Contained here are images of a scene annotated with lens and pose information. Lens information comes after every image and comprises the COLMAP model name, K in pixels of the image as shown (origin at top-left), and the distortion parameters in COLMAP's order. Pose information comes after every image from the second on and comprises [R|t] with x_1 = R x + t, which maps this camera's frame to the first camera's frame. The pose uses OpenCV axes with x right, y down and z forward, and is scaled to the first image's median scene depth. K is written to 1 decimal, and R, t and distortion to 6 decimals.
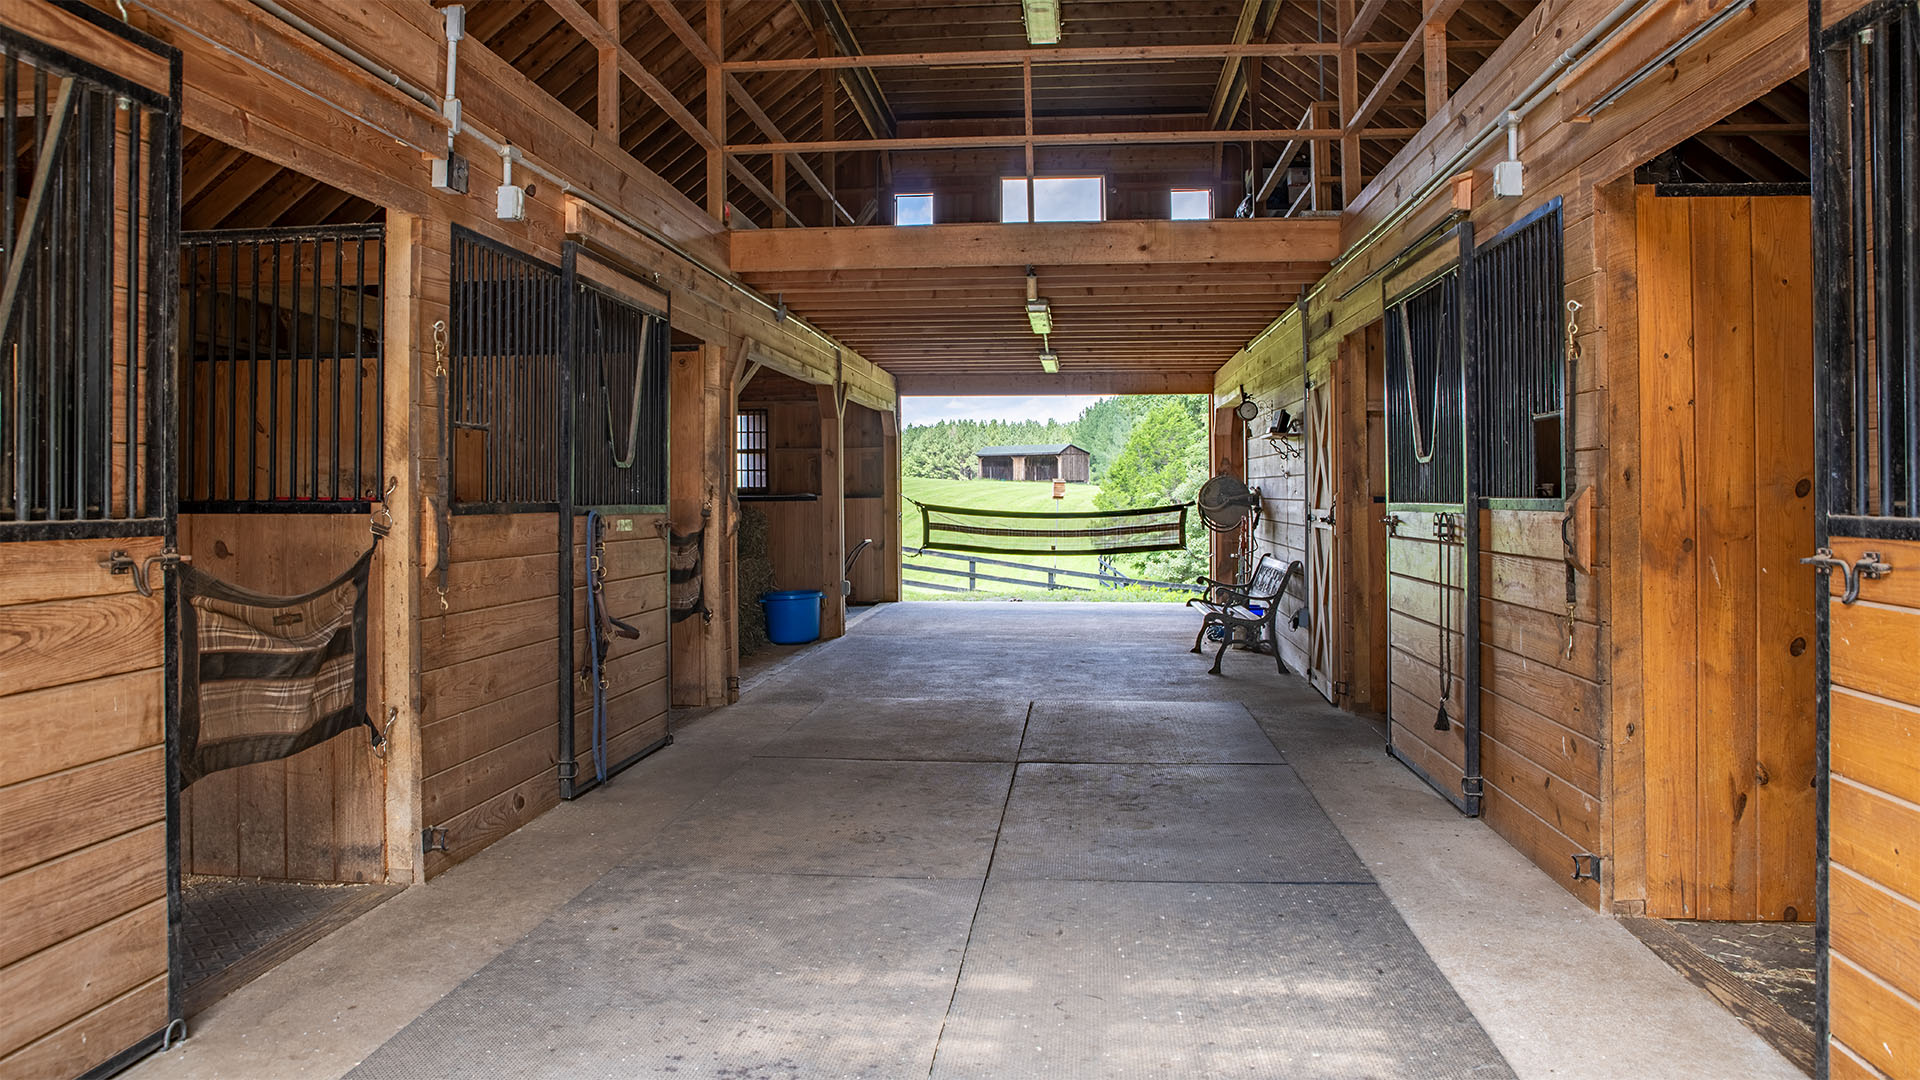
lens RADIAL K [[1314.6, 0, 960.0], [0, 1314.6, 540.0], [0, 0, 1]] dist [-0.135034, 0.114150]
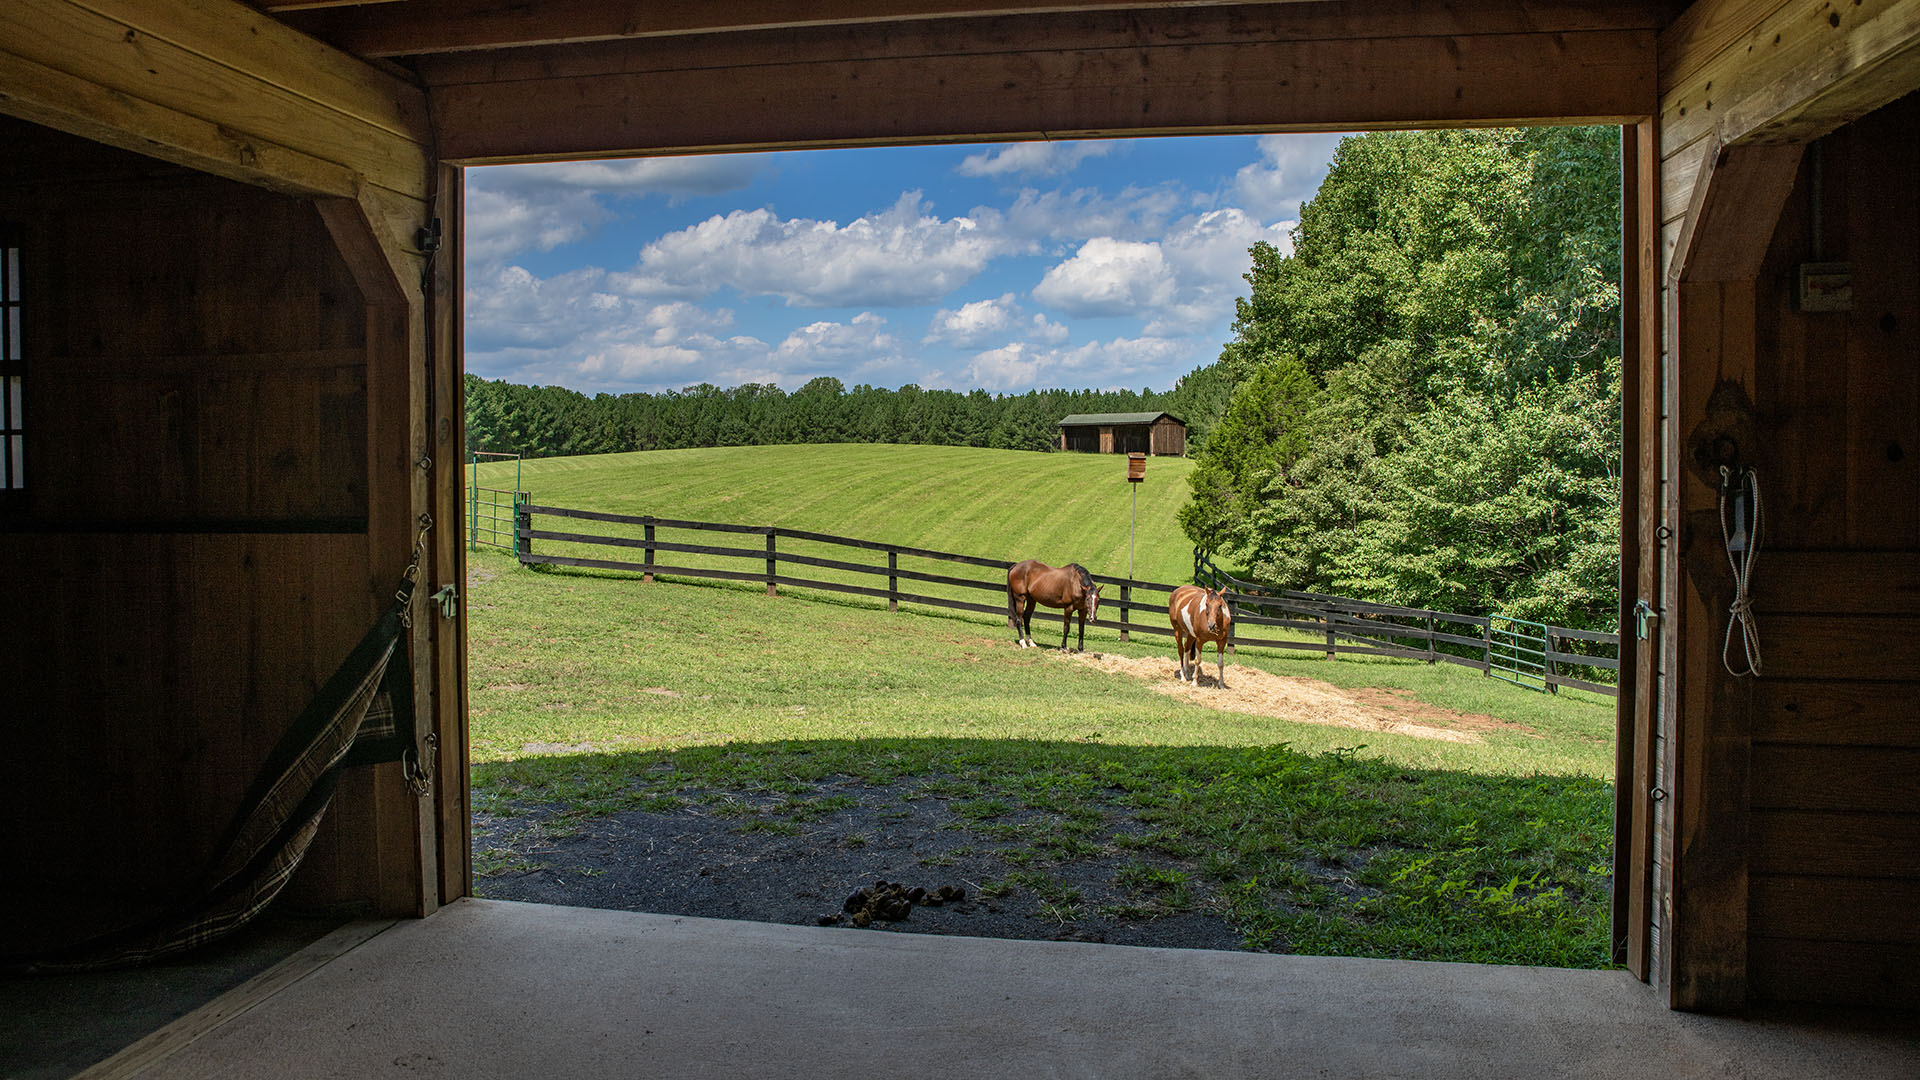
lens RADIAL K [[1314.6, 0, 960.0], [0, 1314.6, 540.0], [0, 0, 1]] dist [-0.135034, 0.114150]
pose [[0.997337, 0.006799, -0.072617, 0.015456], [-0.005220, 0.999746, 0.021914, -0.007196], [0.072747, -0.021476, 0.997119, 0.139722]]
